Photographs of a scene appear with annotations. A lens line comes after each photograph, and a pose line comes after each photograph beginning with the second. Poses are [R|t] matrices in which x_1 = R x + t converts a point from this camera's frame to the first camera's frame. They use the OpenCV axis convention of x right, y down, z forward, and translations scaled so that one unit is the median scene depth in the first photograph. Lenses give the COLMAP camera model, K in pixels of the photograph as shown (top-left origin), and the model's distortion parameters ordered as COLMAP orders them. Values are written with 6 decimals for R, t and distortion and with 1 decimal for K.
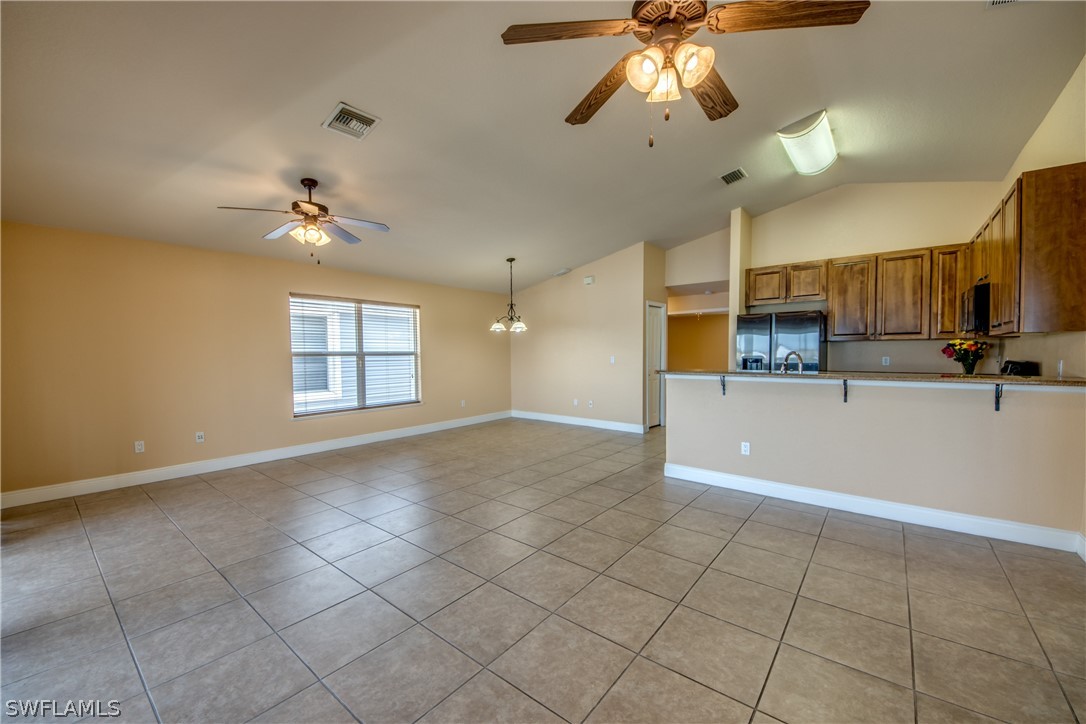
lens RADIAL K [[421.5, 0, 545.1], [0, 421.5, 364.2], [0, 0, 1]] dist [0.020375, -0.013730]
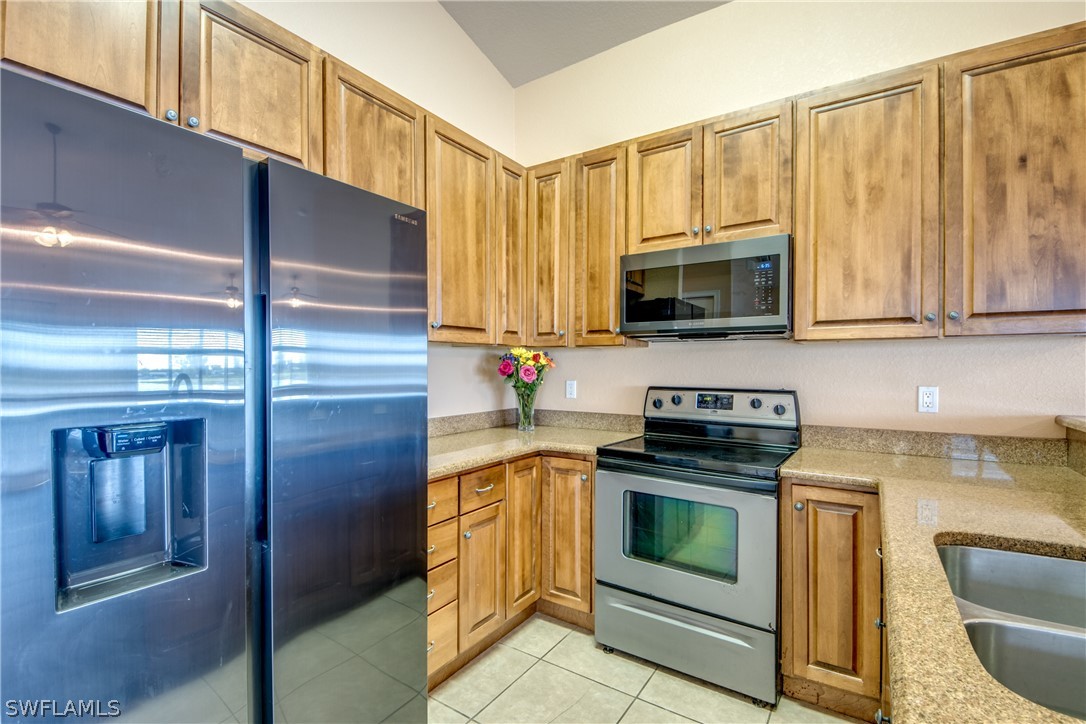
lens RADIAL K [[482.4, 0, 540.2], [0, 482.4, 371.3], [0, 0, 1]] dist [-0.004169, -0.007232]
pose [[-0.094722, -0.005429, 0.995489, 0.323139], [0.029780, 0.999522, 0.008285, -0.028340], [-0.995058, 0.030431, -0.094515, 0.877622]]
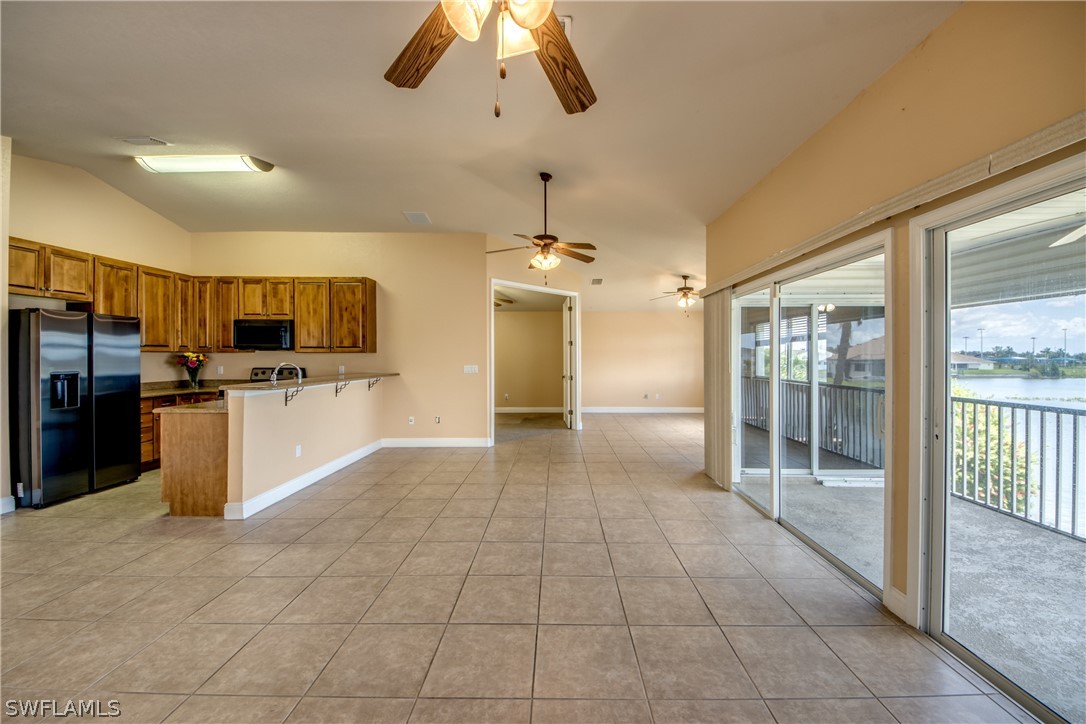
lens RADIAL K [[421.5, 0, 549.4], [0, 421.5, 356.8], [0, 0, 1]] dist [0.020375, -0.013730]
pose [[-0.621193, 0.002564, 0.783653, -0.555999], [0.023882, 0.999592, 0.015660, -0.033759], [-0.783293, 0.028443, -0.621001, 0.804593]]
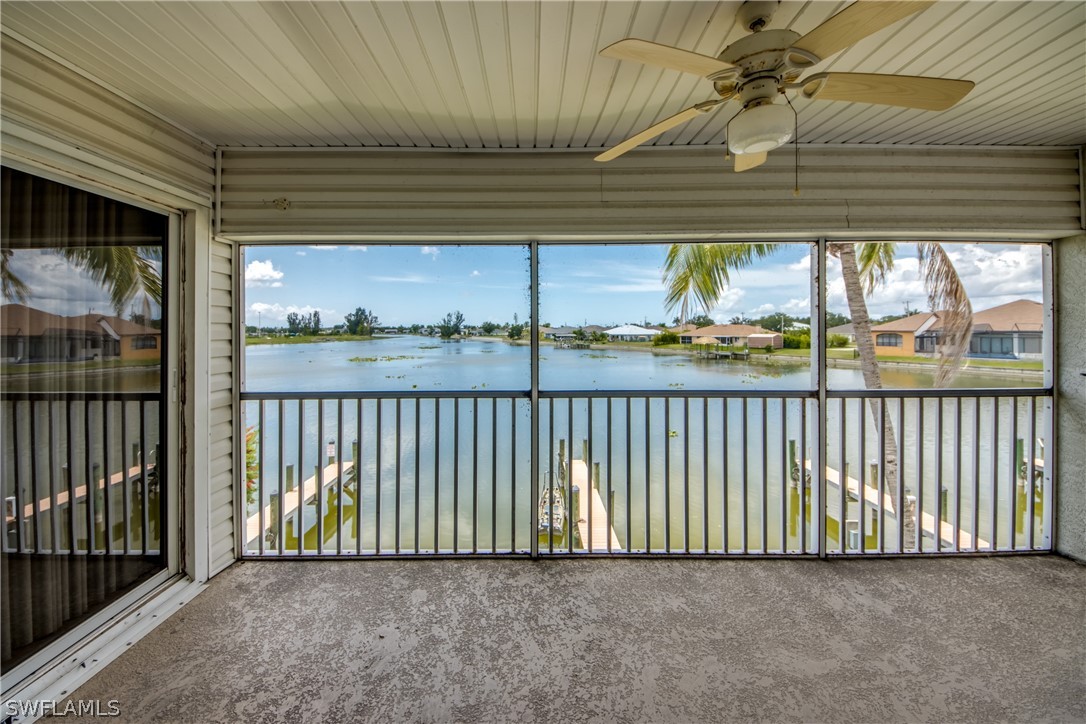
lens RADIAL K [[421.5, 0, 534.0], [0, 421.5, 327.3], [0, 0, 1]] dist [0.020375, -0.013730]
pose [[-0.779861, 0.005776, -0.625926, -0.323641], [-0.009074, 0.999748, 0.020530, -0.010079], [0.625887, 0.021690, -0.779612, 0.249749]]
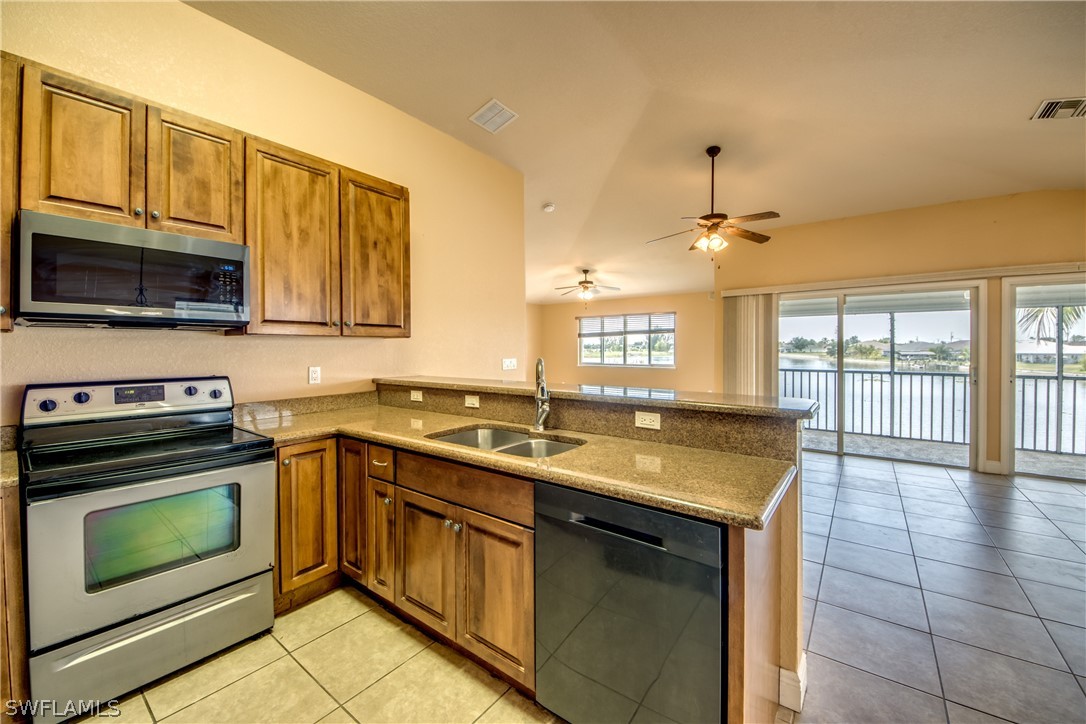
lens RADIAL K [[421.5, 0, 547.3], [0, 421.5, 348.4], [0, 0, 1]] dist [0.020375, -0.013730]
pose [[-0.999262, 0.008160, -0.037537, 0.409358], [0.006971, 0.999473, 0.031696, -0.040512], [0.037776, 0.031411, -0.998792, 1.055946]]
